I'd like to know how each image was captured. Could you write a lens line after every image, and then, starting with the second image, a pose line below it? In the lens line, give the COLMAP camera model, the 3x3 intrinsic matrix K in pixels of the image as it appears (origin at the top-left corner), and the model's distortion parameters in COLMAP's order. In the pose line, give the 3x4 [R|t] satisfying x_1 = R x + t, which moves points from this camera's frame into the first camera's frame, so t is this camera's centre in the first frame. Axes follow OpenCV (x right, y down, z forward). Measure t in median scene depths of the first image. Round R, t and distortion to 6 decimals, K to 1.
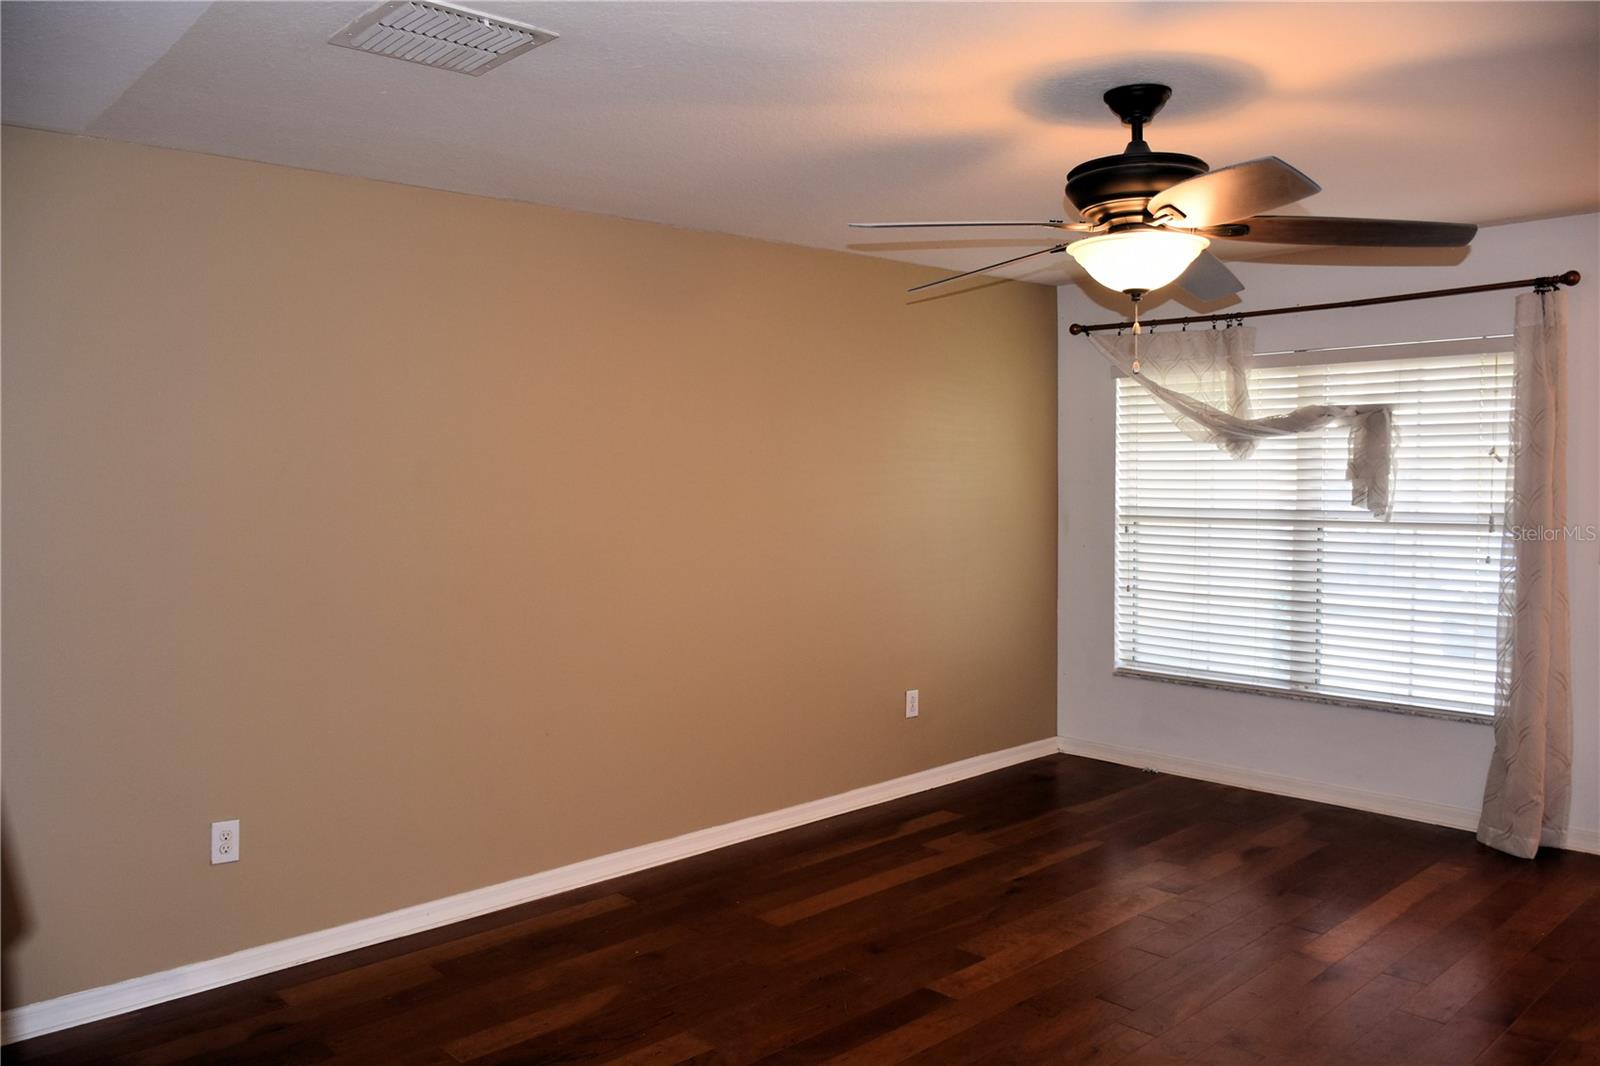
lens RADIAL K [[1263.8, 0, 800.5], [0, 1263.8, 542.7], [0, 0, 1]] dist [-0.020646, 0.002440]
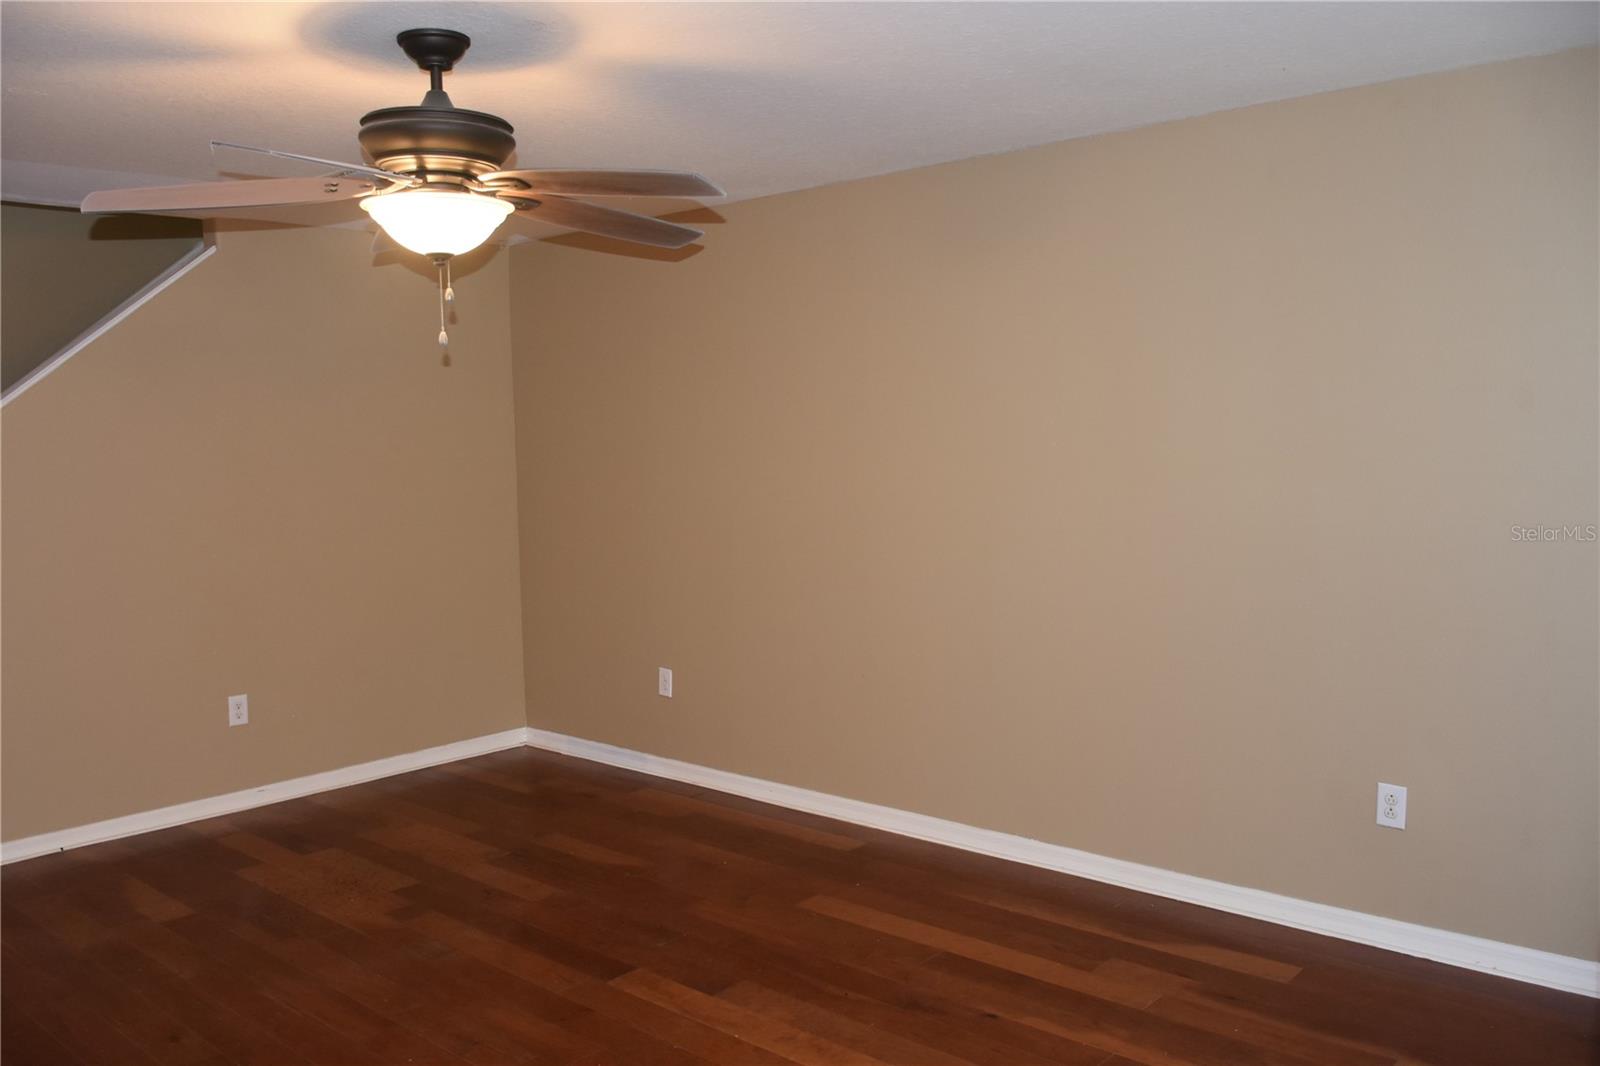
lens RADIAL K [[1327.5, 0, 800.0], [0, 1327.5, 533.0], [0, 0, 1]] dist [-0.000114, -0.019115]
pose [[0.066112, 0.083615, -0.994303, 0.897058], [-0.039358, 0.995926, 0.081134, -0.059766], [0.997036, 0.033770, 0.069134, 0.845893]]
